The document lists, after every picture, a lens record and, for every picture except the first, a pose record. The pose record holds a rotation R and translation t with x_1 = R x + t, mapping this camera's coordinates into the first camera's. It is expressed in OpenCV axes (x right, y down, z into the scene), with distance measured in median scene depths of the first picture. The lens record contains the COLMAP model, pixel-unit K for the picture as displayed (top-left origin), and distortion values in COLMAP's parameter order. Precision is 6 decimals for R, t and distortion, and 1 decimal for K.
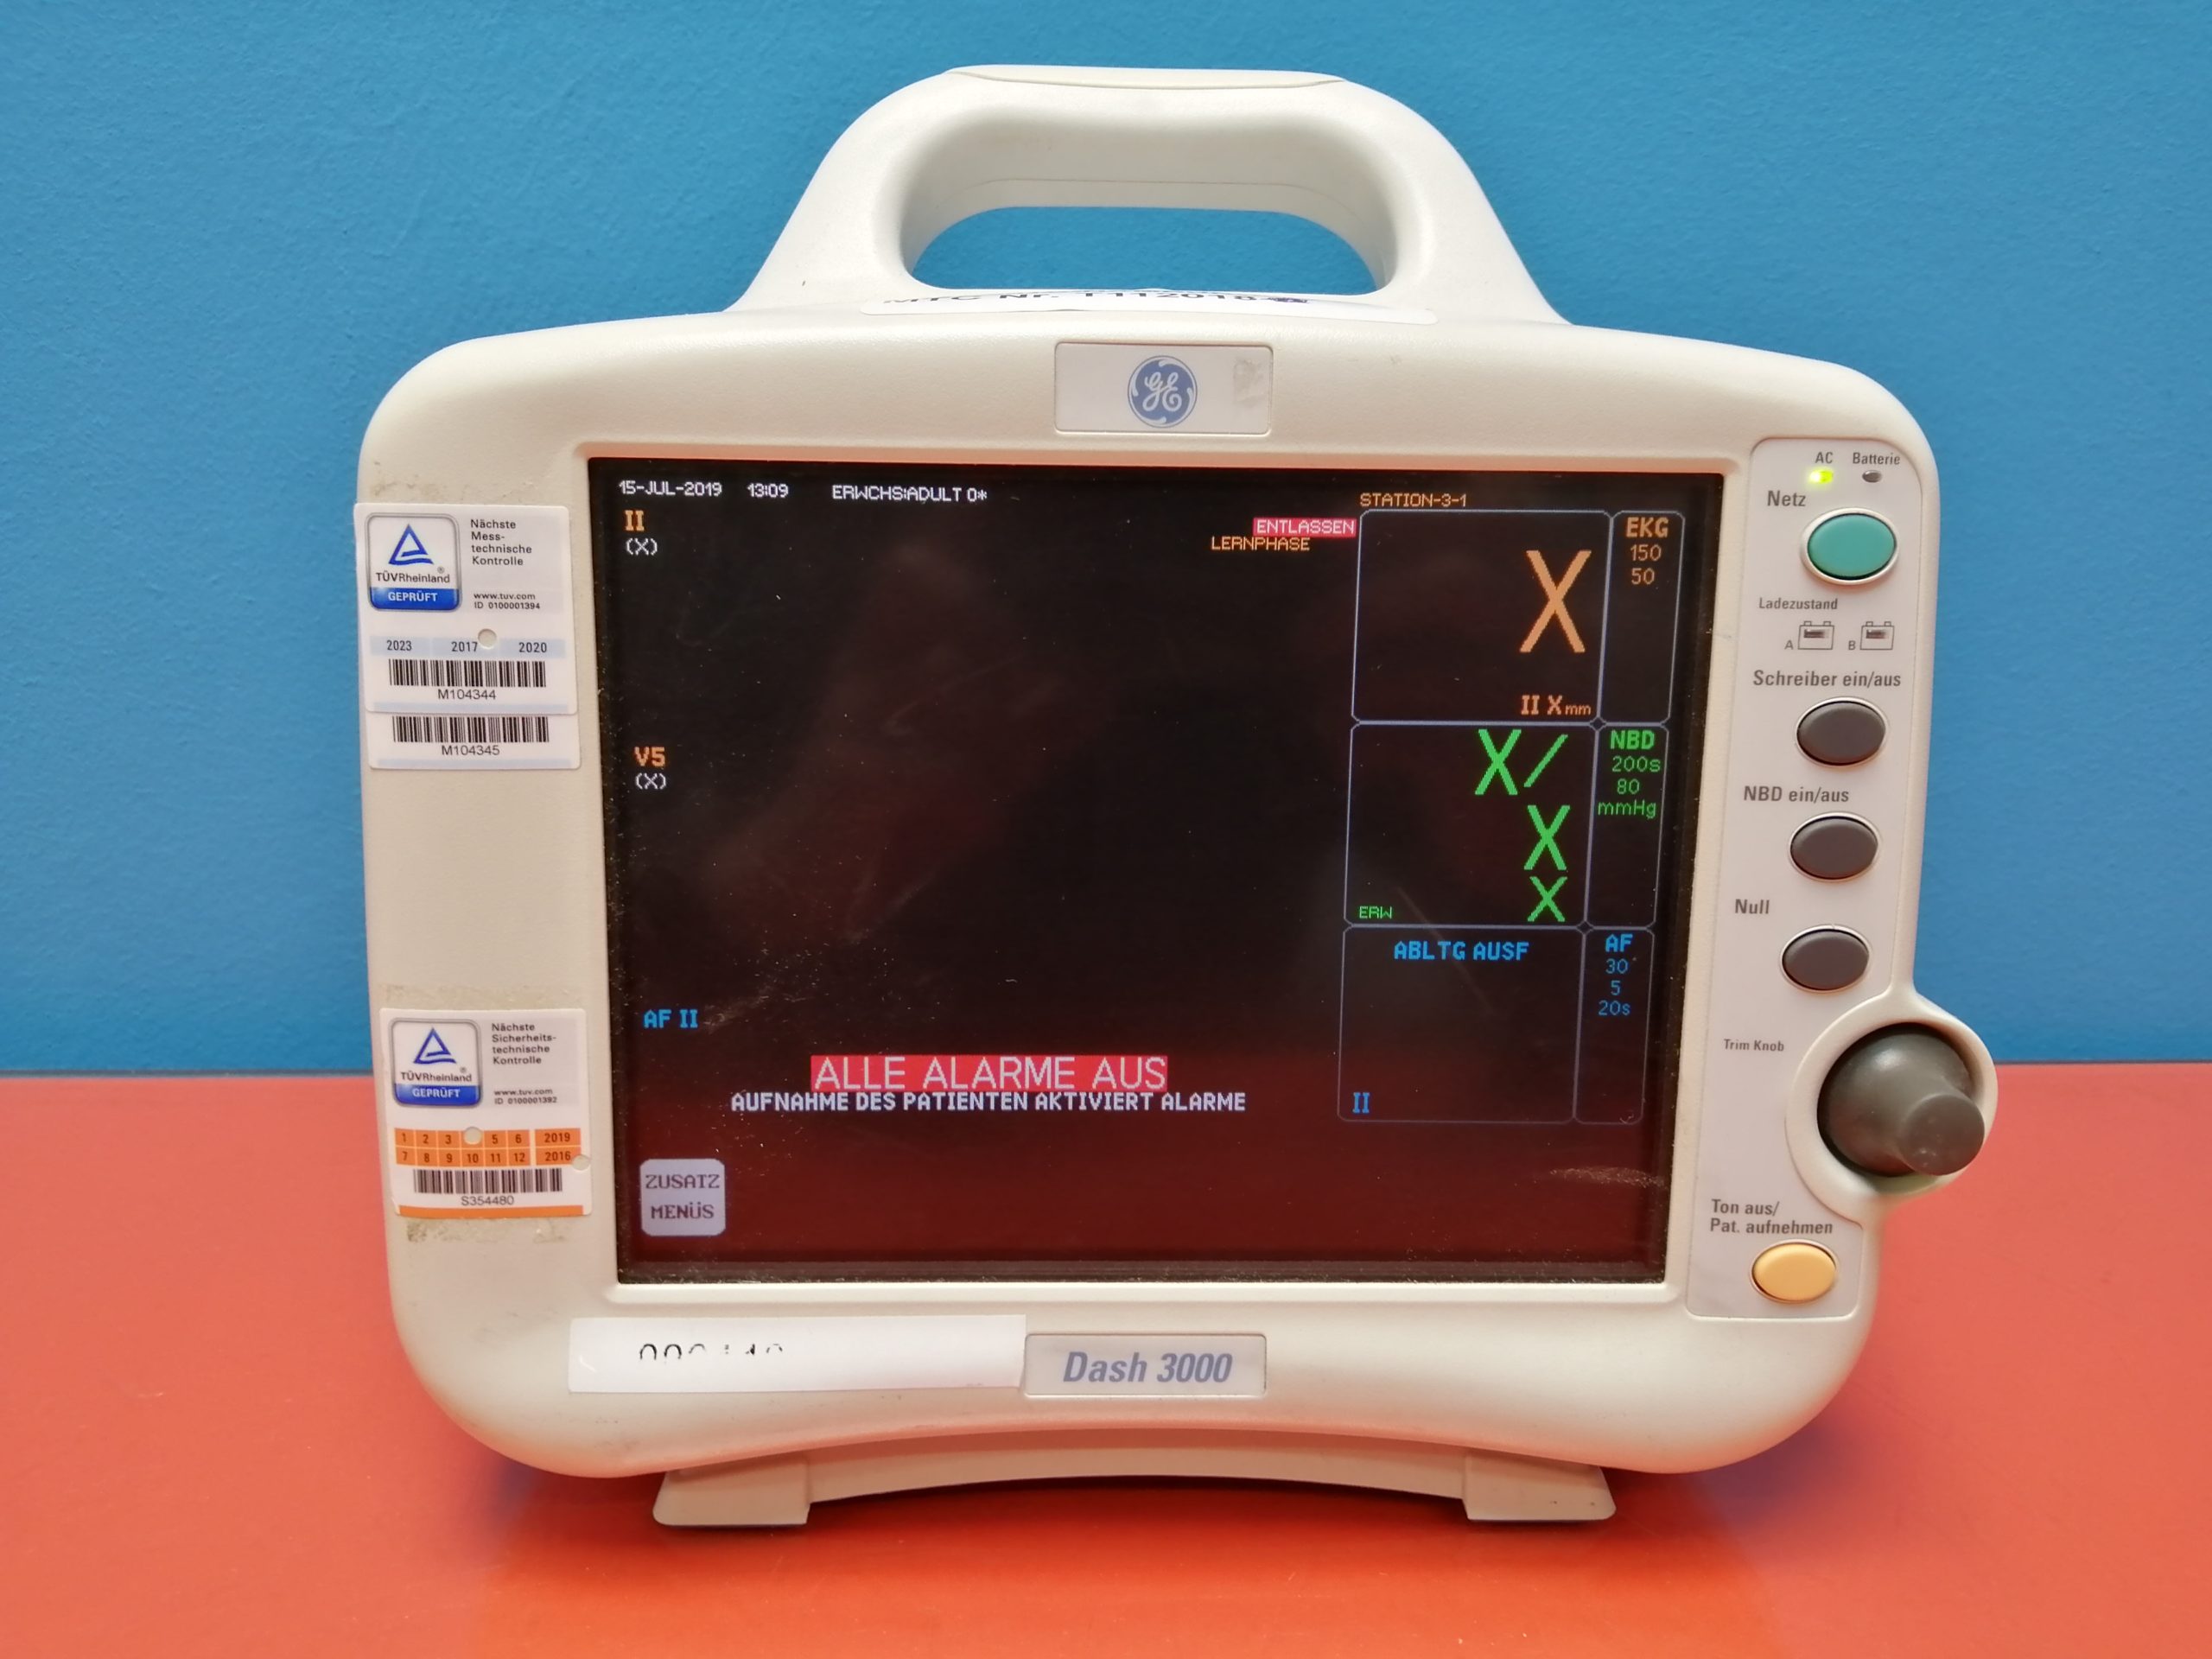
lens RADIAL K [[1714.9, 0, 1104.2], [0, 1714.9, 805.5], [0, 0, 1]] dist [0.191724, -0.483054]
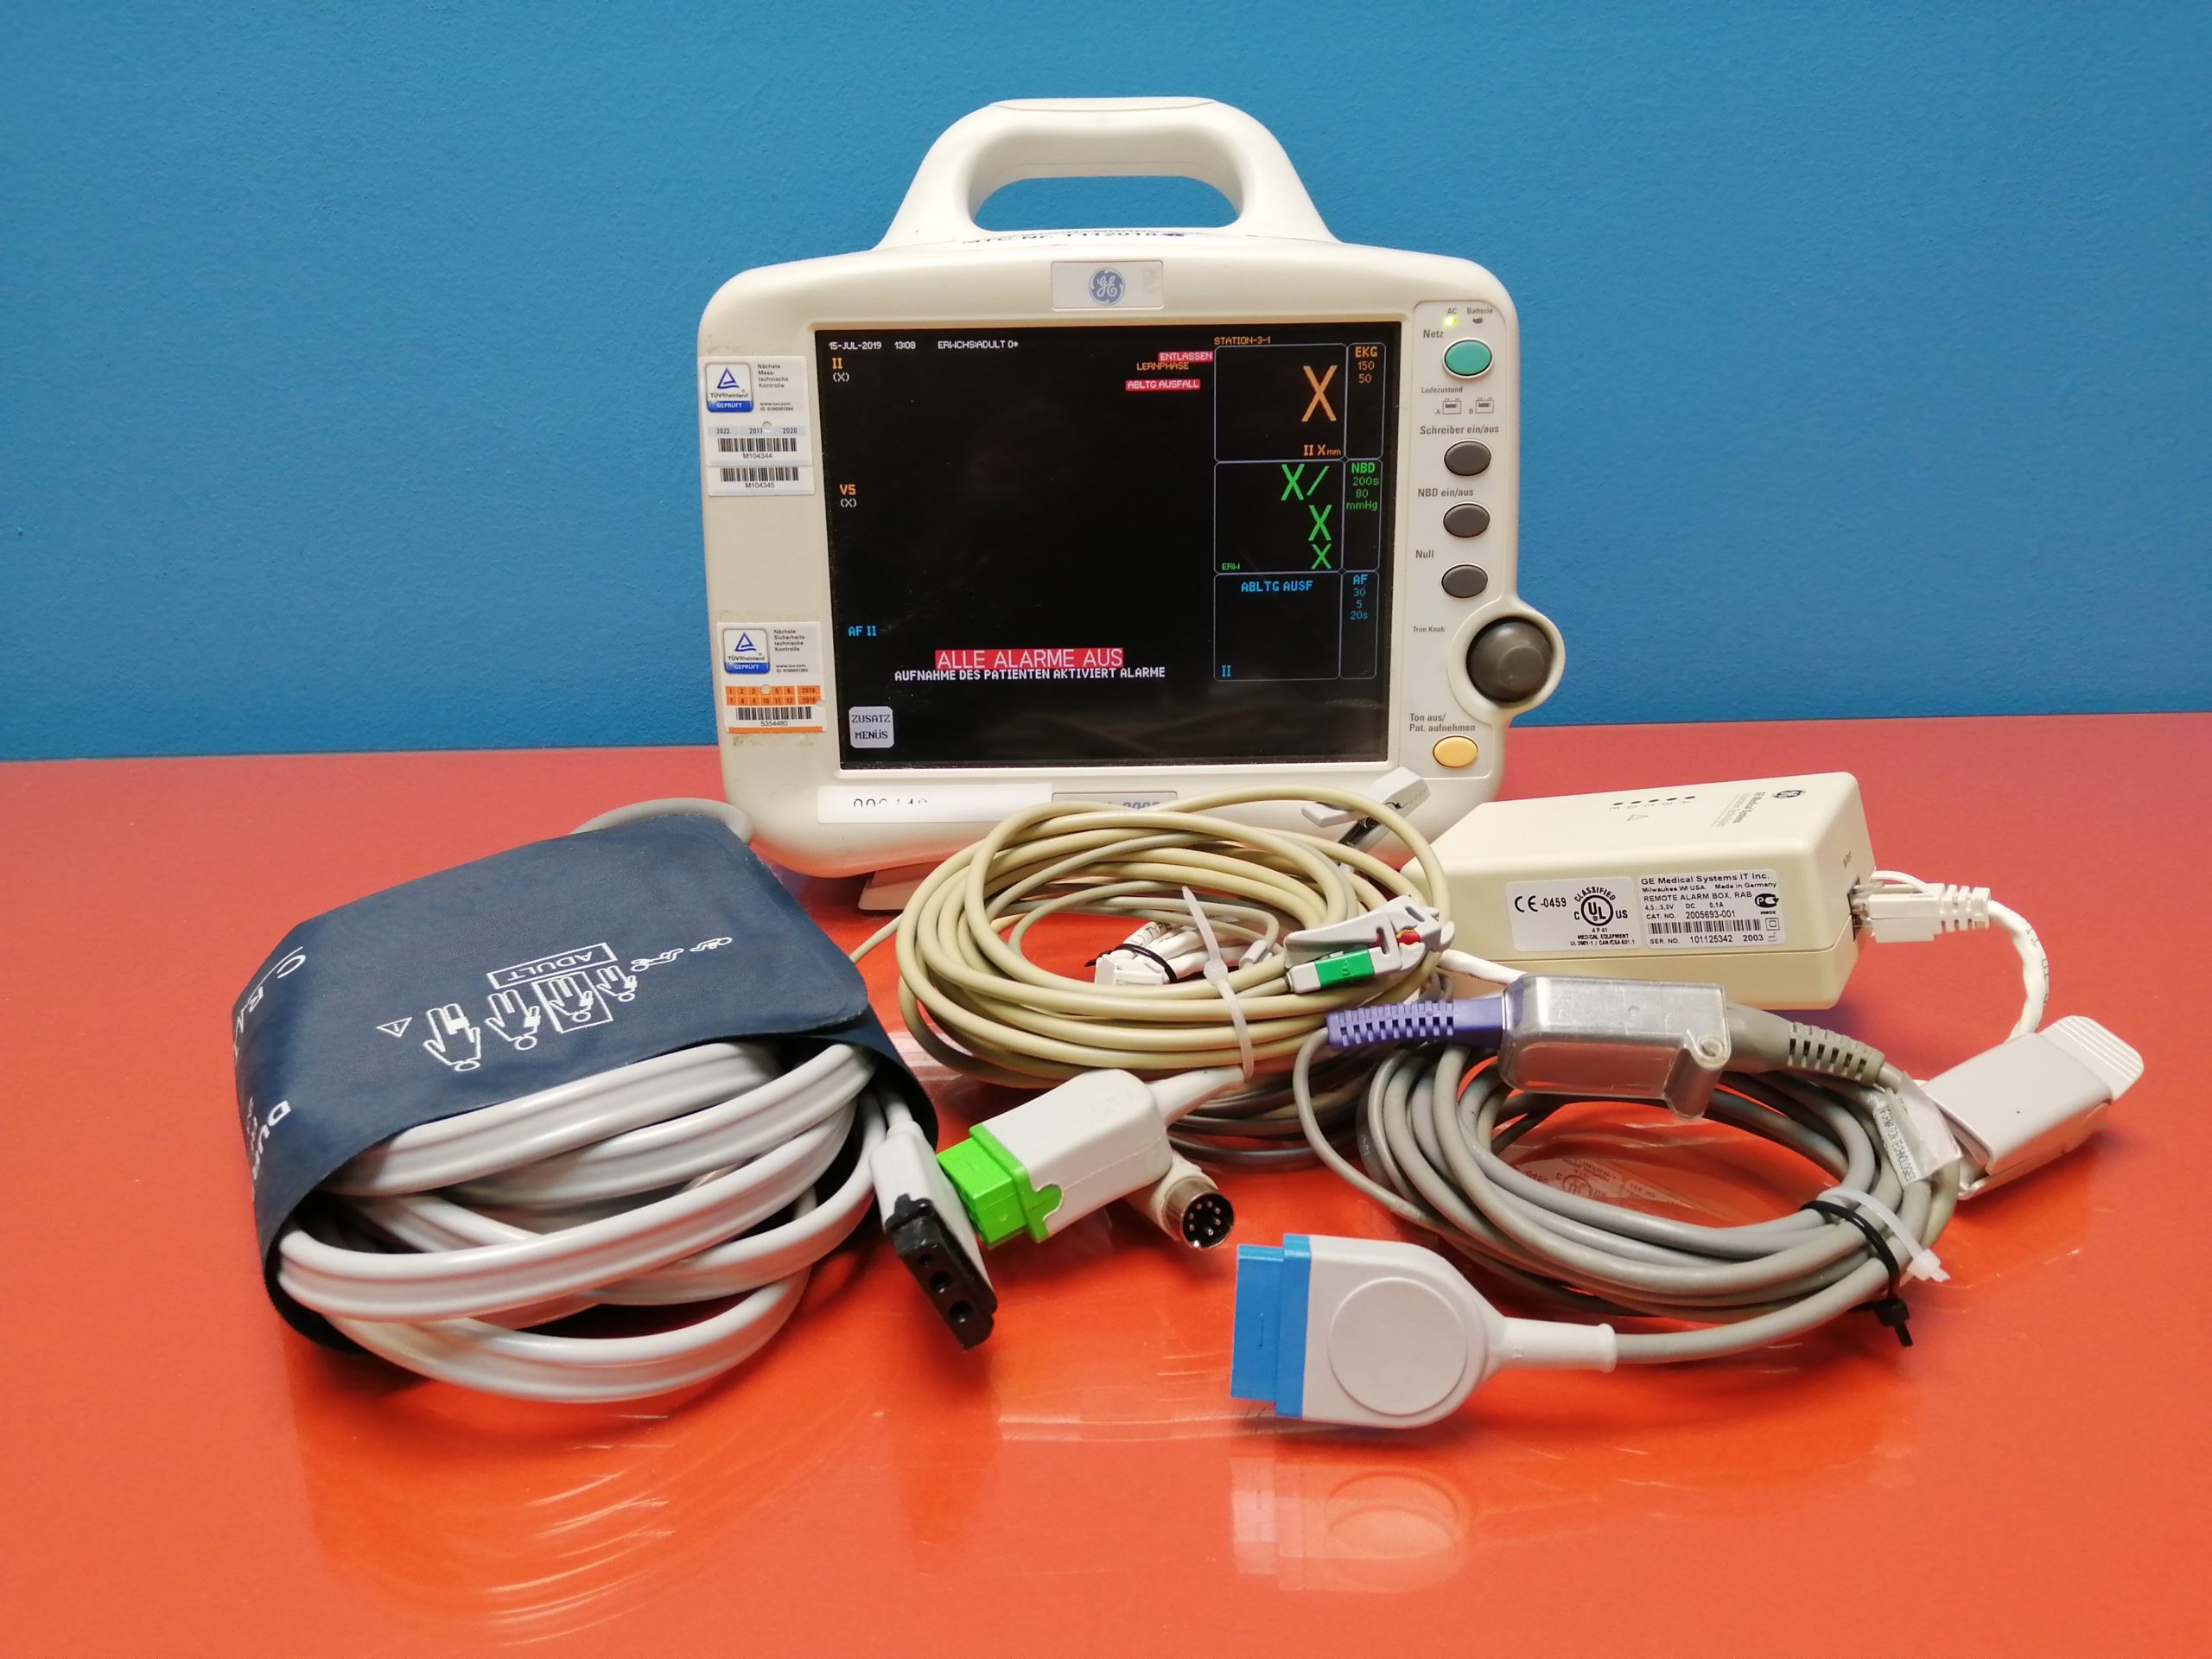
lens RADIAL K [[1714.9, 0, 1104.2], [0, 1714.9, 805.5], [0, 0, 1]] dist [0.191724, -0.483054]
pose [[0.999173, -0.020367, -0.035181, 0.081612], [0.022773, 0.997329, 0.069404, 0.192574], [0.033674, -0.070148, 0.996968, -0.918610]]
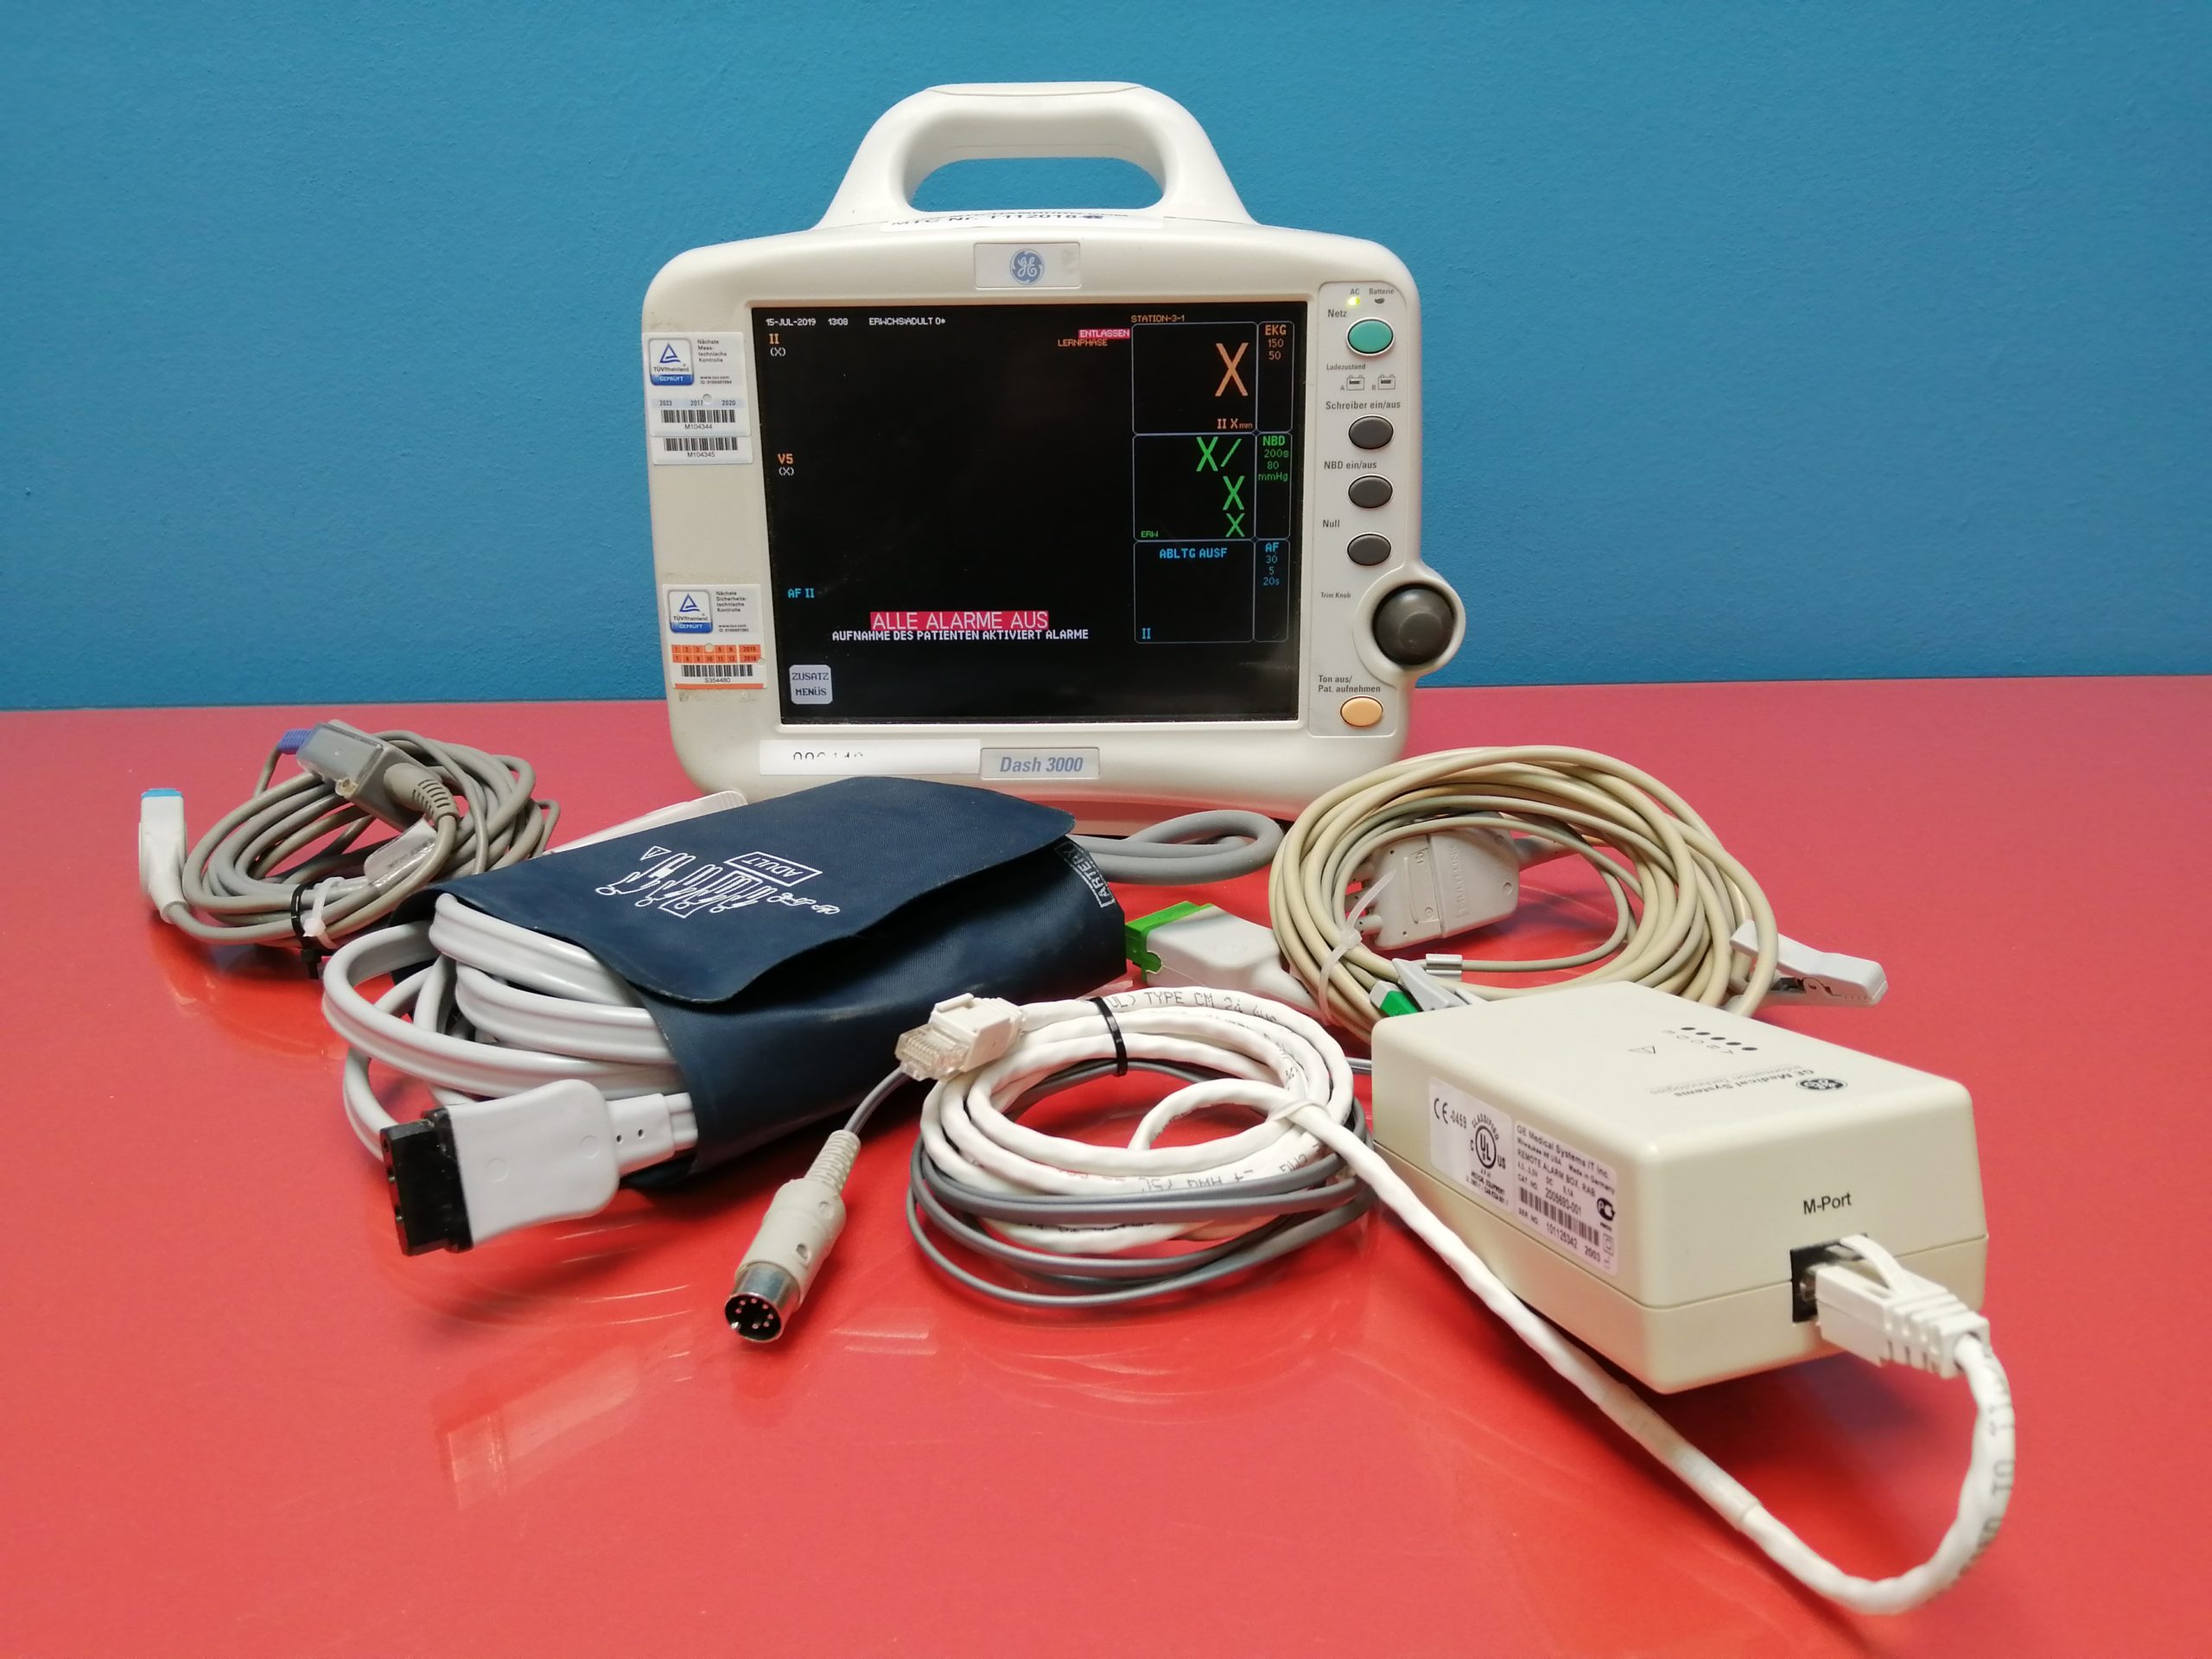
lens RADIAL K [[1714.9, 0, 1104.2], [0, 1714.9, 805.5], [0, 0, 1]] dist [0.191724, -0.483054]
pose [[0.998381, -0.011977, -0.055607, 0.216250], [0.017269, 0.995263, 0.095669, 0.186126], [0.054198, -0.096474, 0.993859, -1.026015]]
